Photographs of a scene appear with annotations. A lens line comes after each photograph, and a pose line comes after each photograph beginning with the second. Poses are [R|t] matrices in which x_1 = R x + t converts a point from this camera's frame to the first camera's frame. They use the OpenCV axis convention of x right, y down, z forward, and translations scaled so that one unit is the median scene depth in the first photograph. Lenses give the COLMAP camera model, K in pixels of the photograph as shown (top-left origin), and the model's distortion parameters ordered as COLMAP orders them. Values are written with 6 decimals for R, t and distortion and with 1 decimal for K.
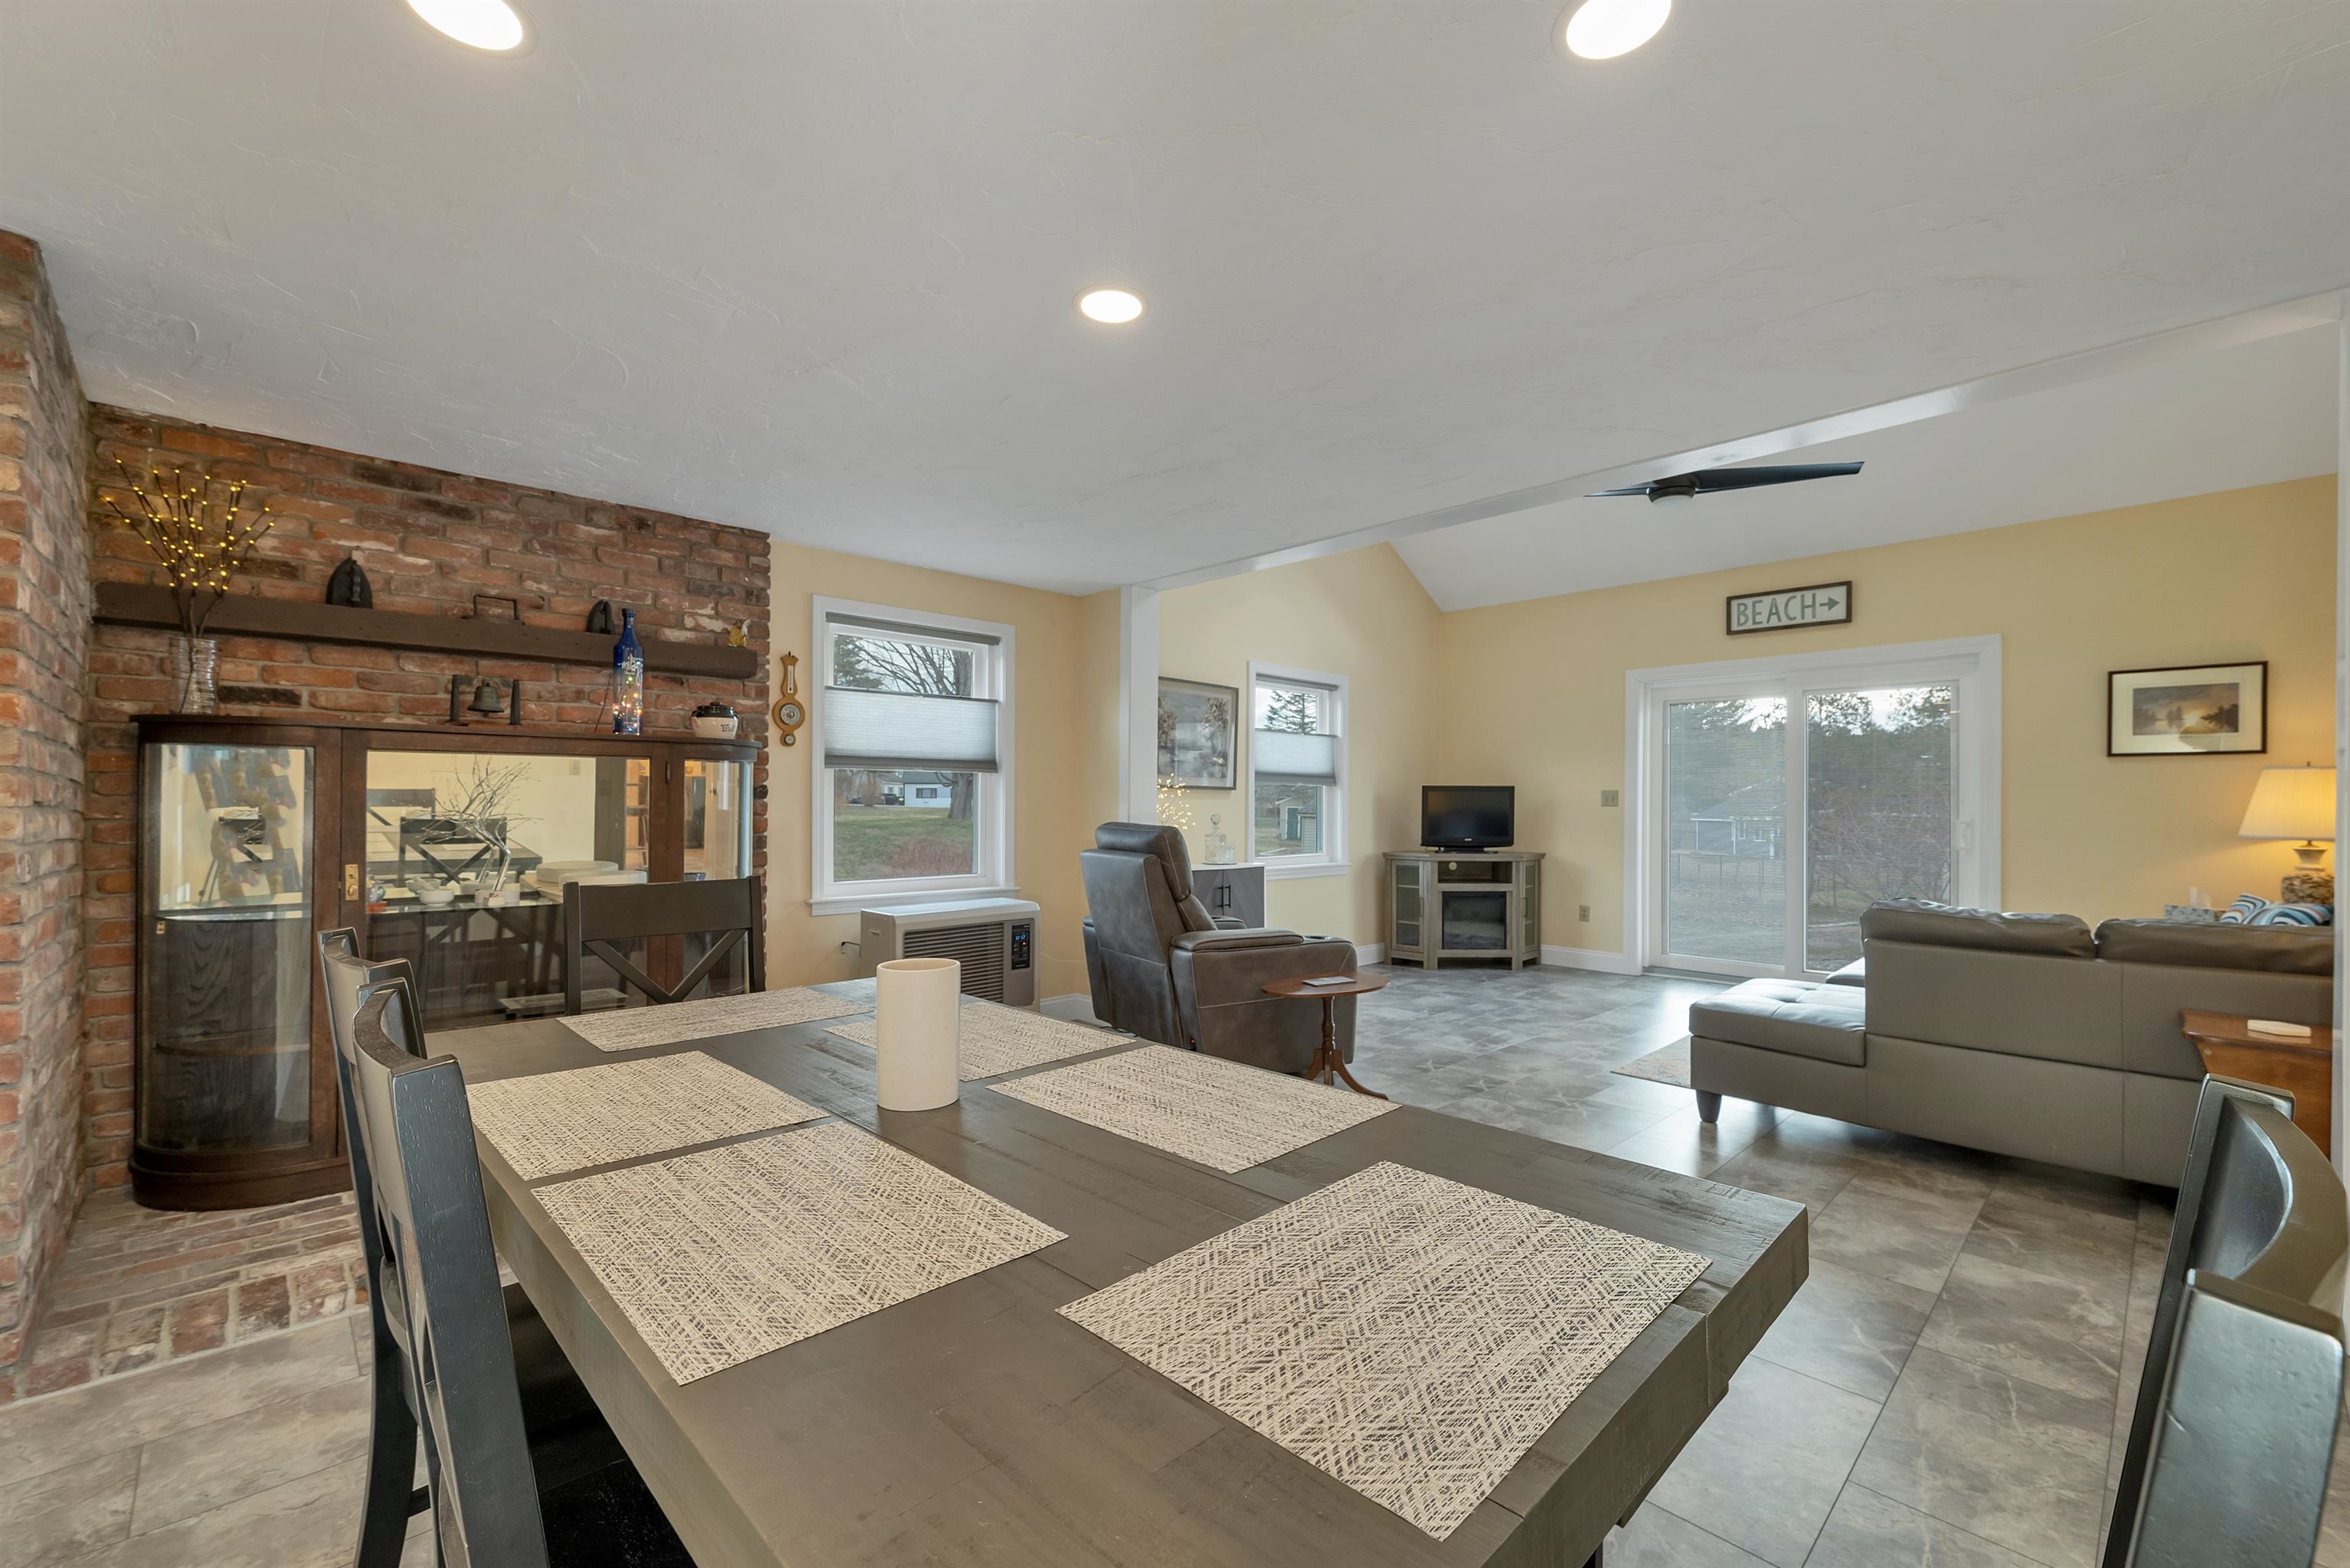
lens RADIAL K [[959.6, 0, 1167.8], [0, 959.6, 802.2], [0, 0, 1]] dist [0.002163, 0.000183]
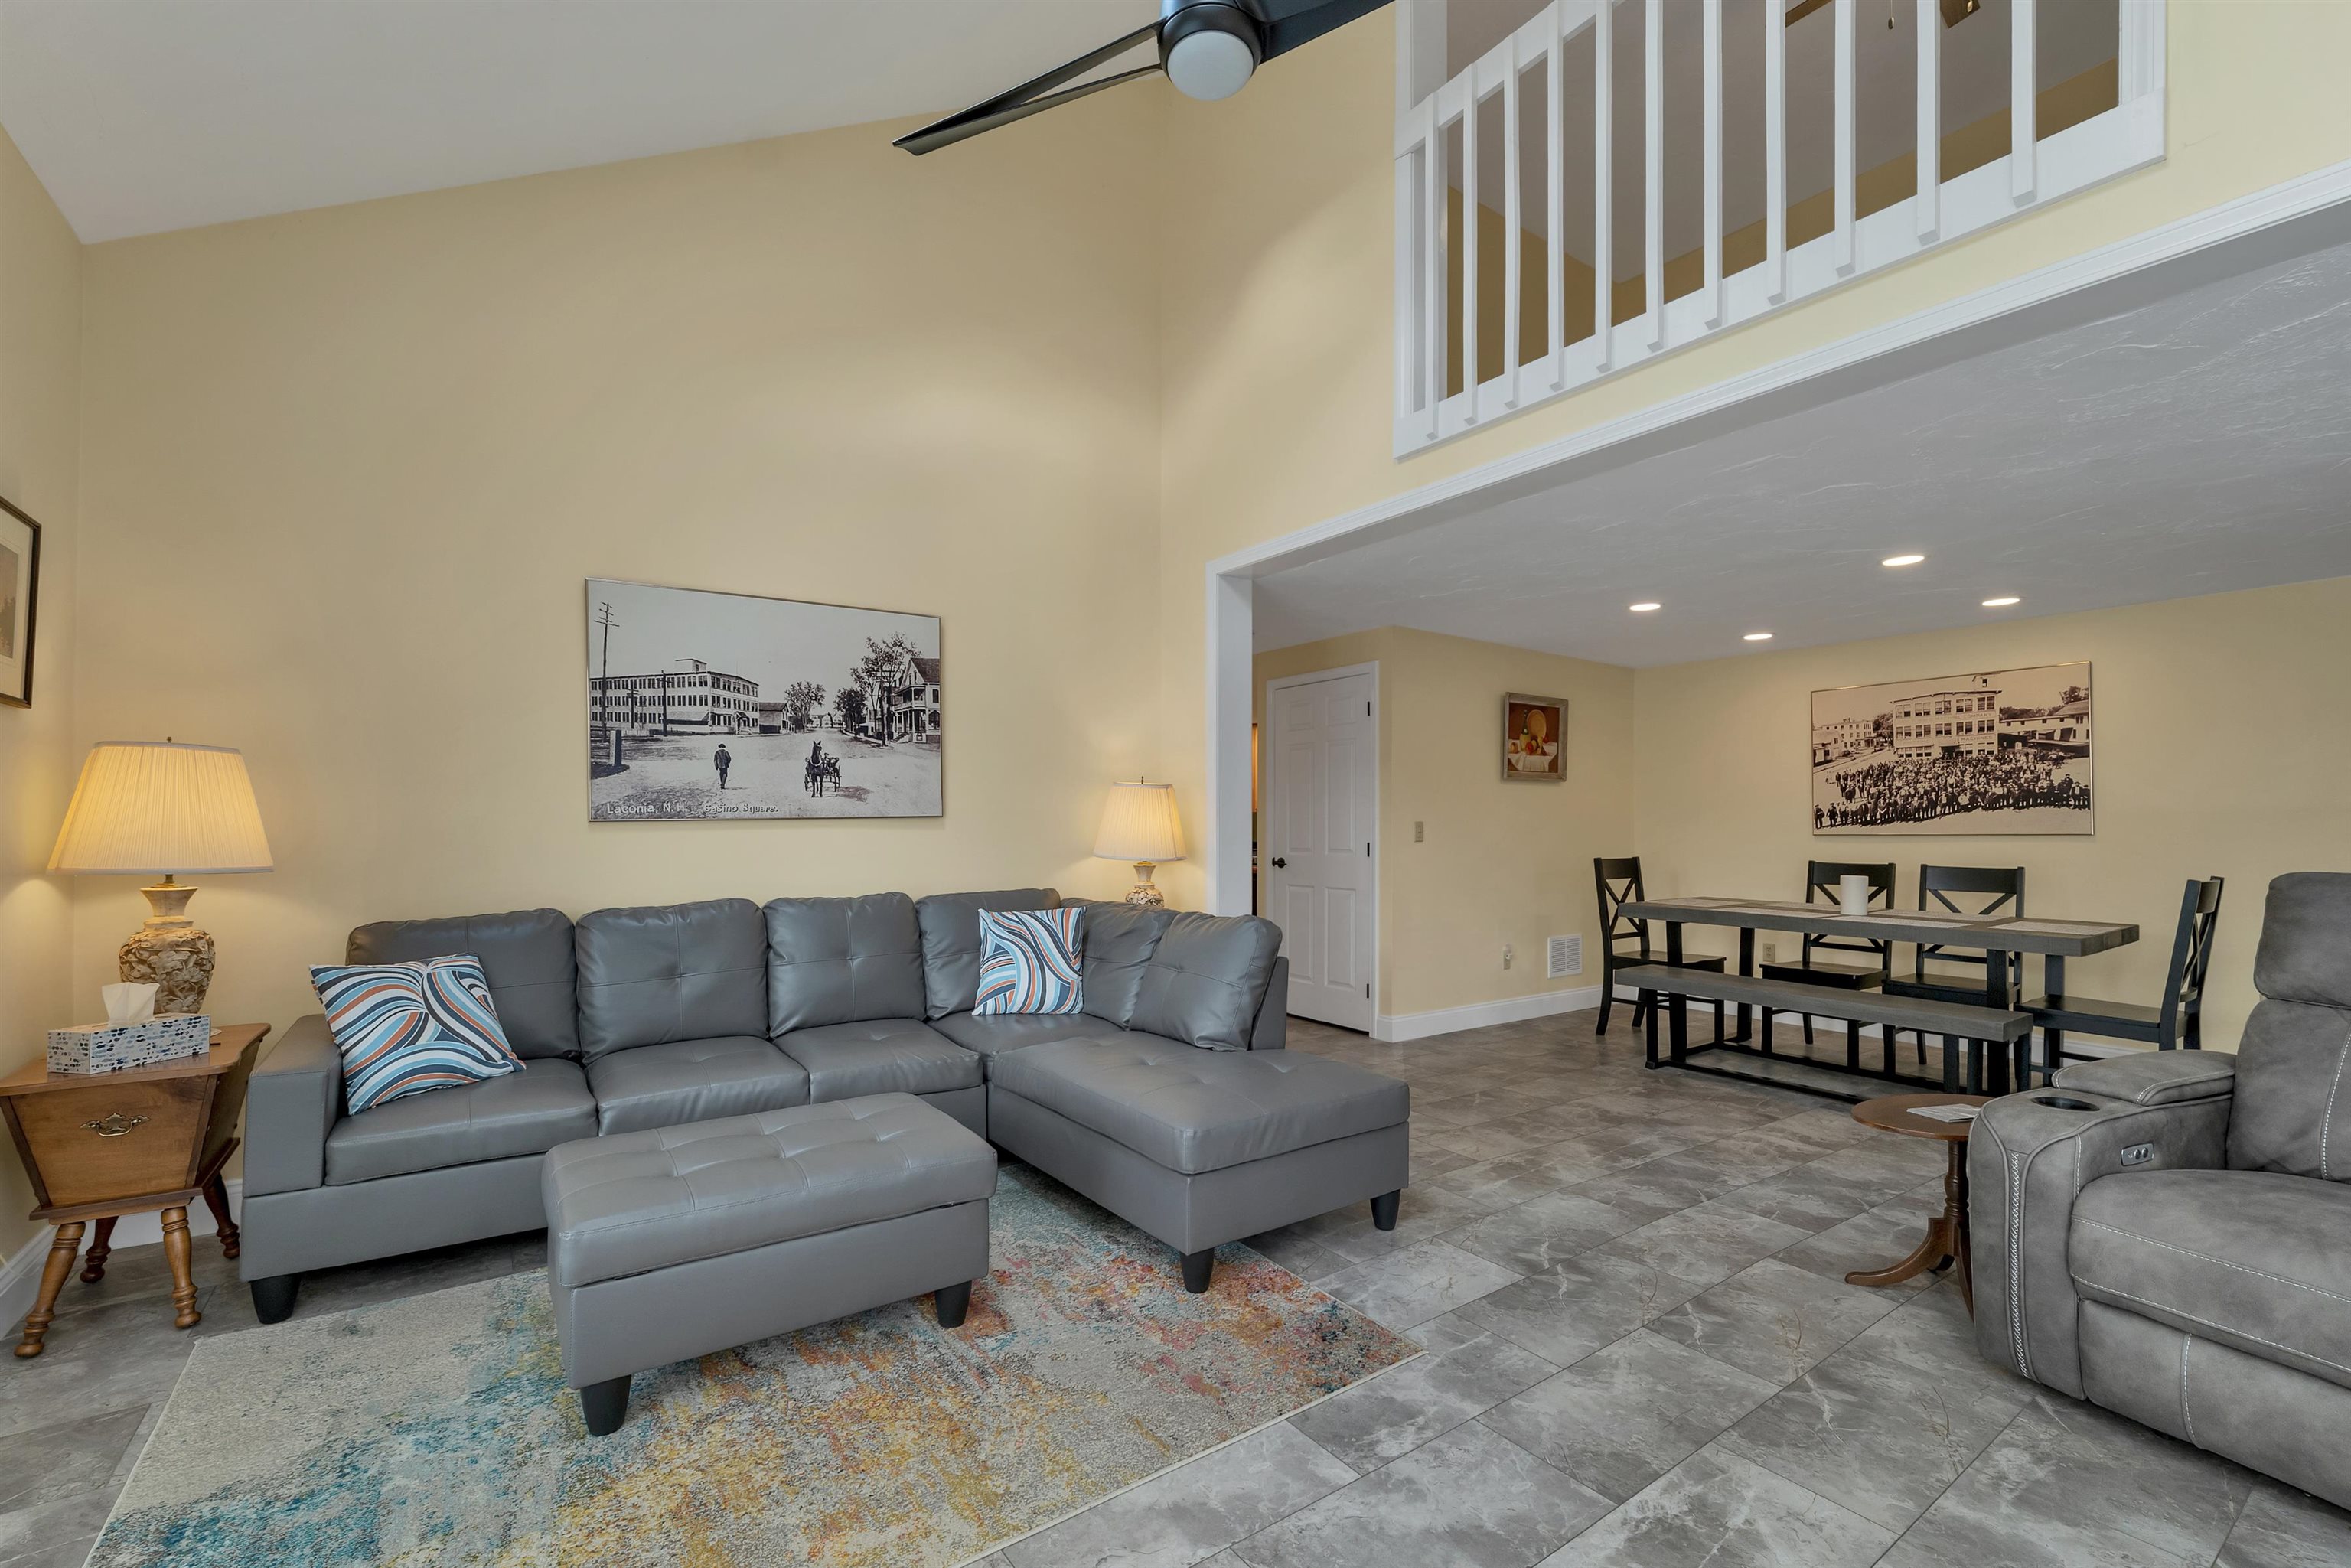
lens RADIAL K [[995.7, 0, 1177.0], [0, 995.7, 823.6], [0, 0, 1]] dist [0.000792, -0.000191]
pose [[-0.989346, -0.009317, 0.145287, 0.524084], [-0.010089, 0.999939, -0.004577, 0.005767], [-0.145235, -0.005994, -0.989379, 1.558547]]
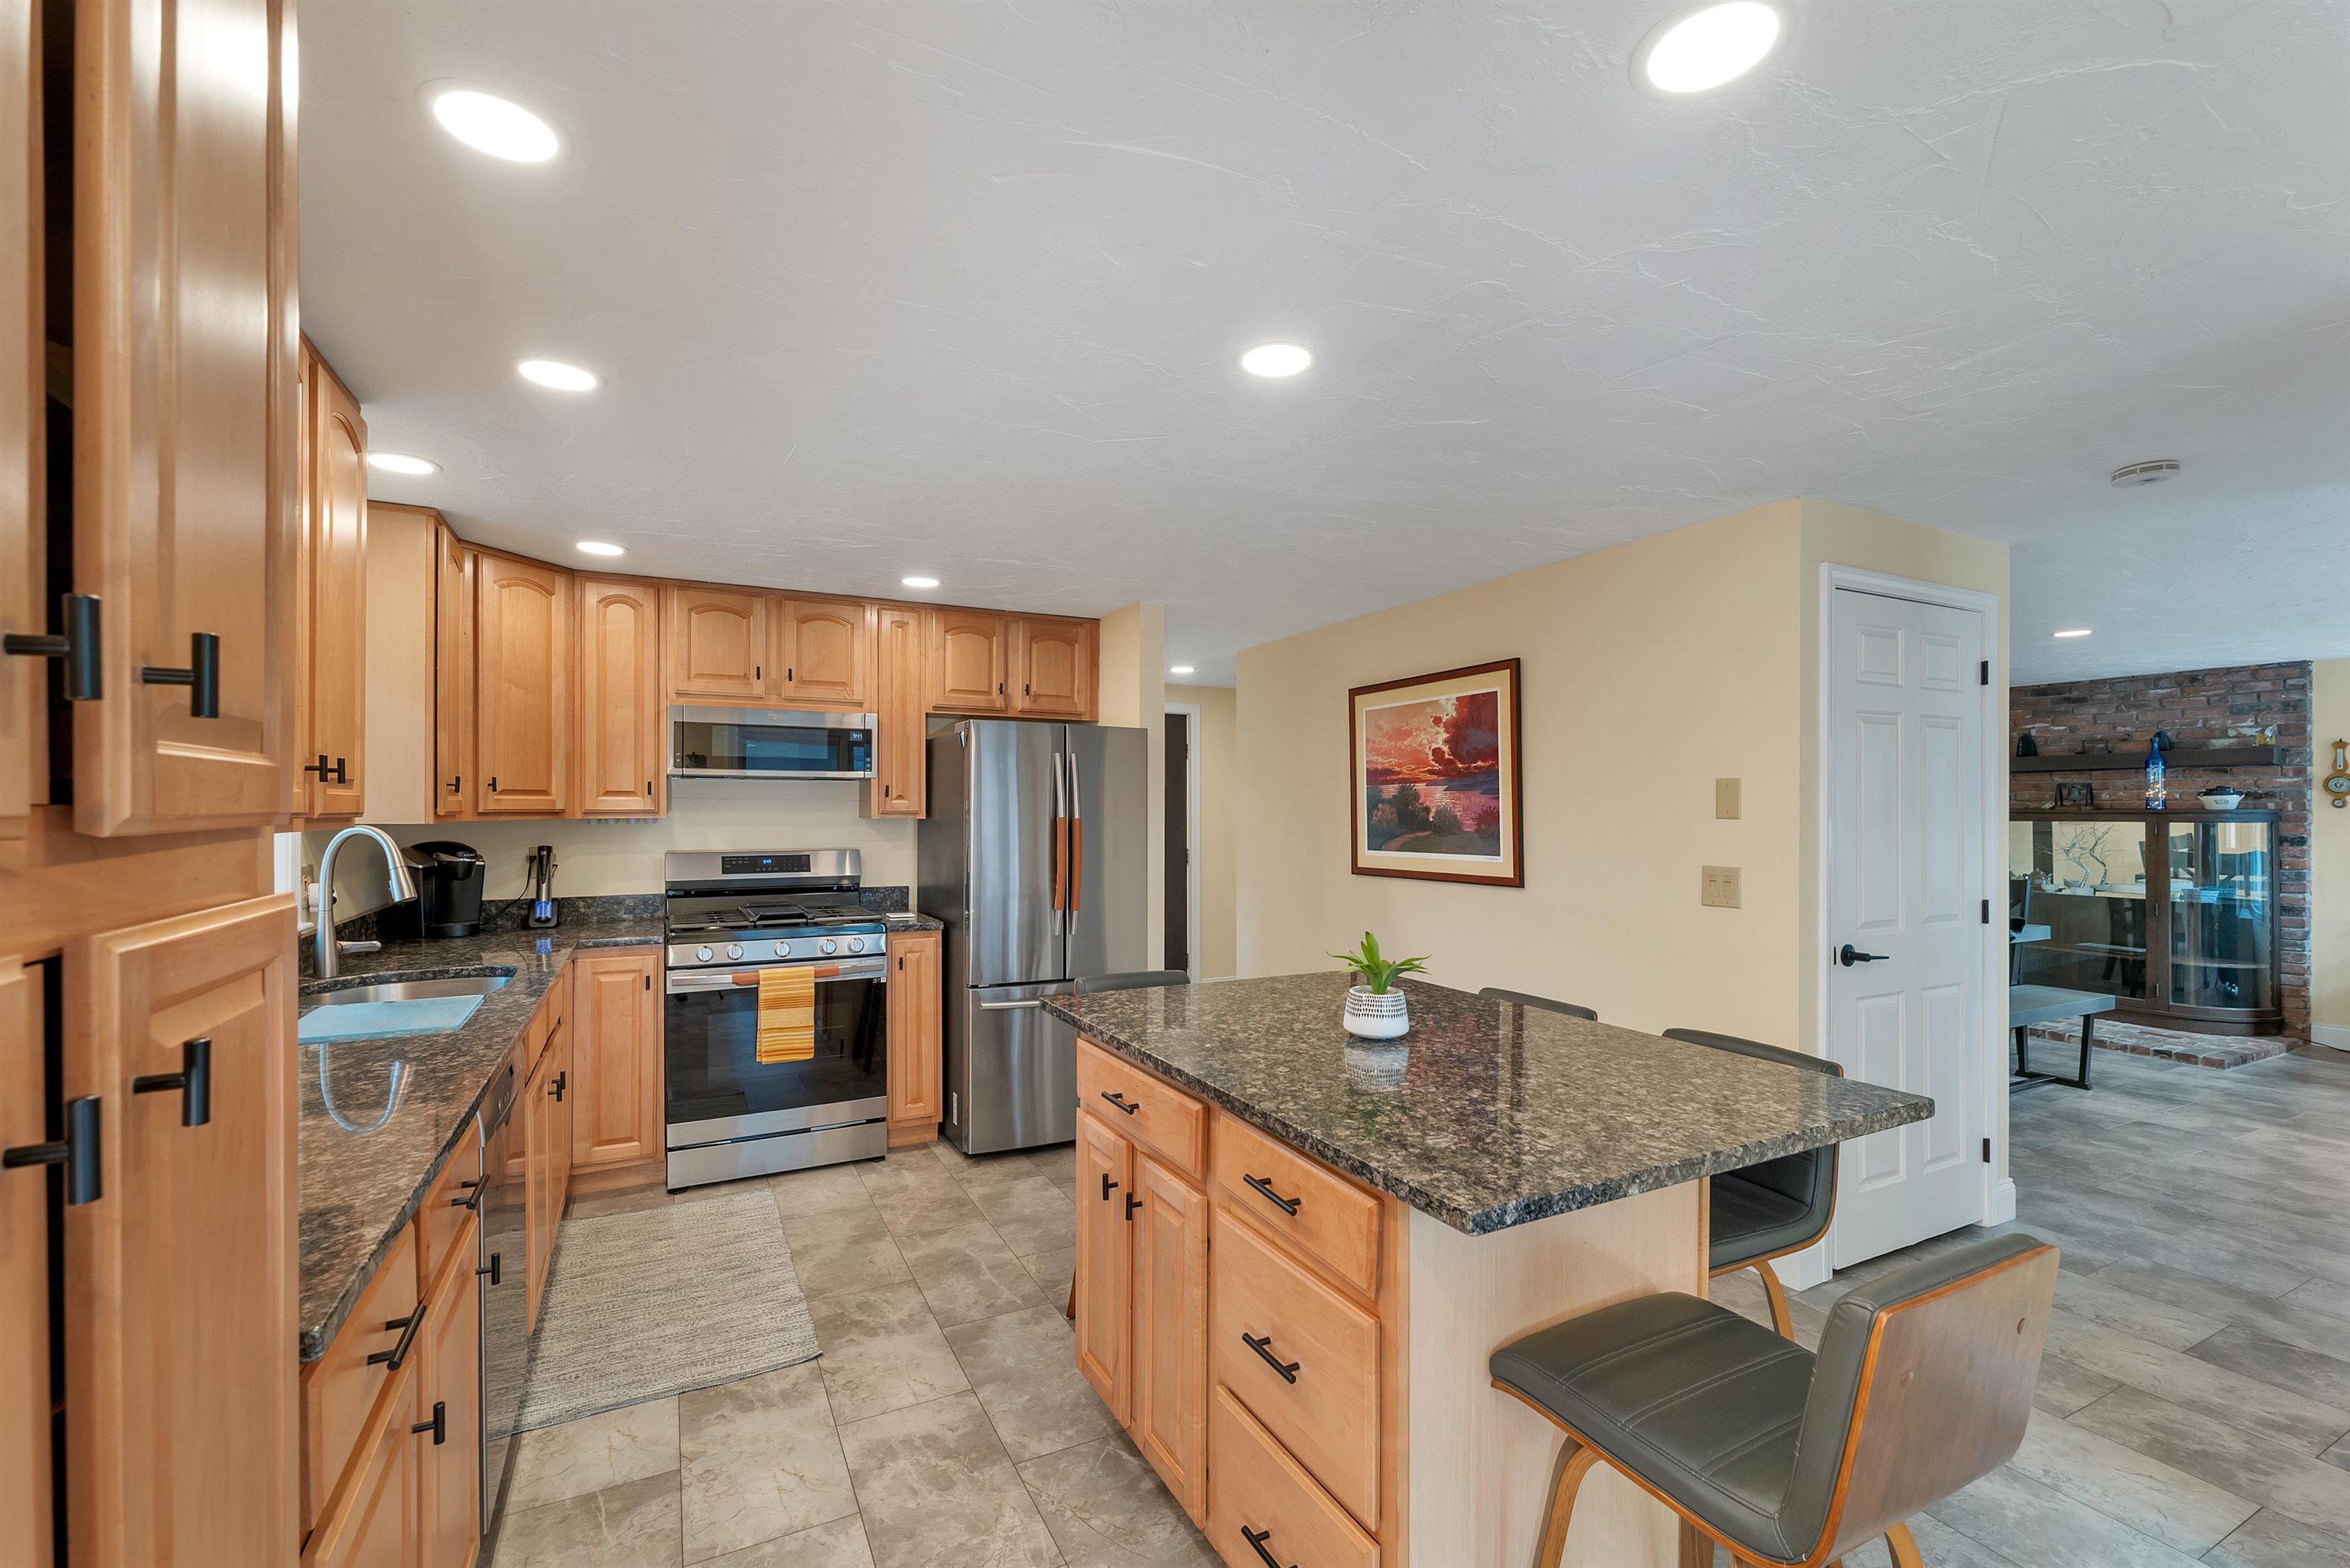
lens RADIAL K [[986.9, 0, 1165.4], [0, 986.9, 809.6], [0, 0, 1]] dist [0.000268, -0.000310]
pose [[-0.287136, -0.006054, -0.957871, 1.397945], [-0.003732, 0.999980, -0.005201, -0.041634], [0.957883, 0.002081, -0.287152, -0.190644]]
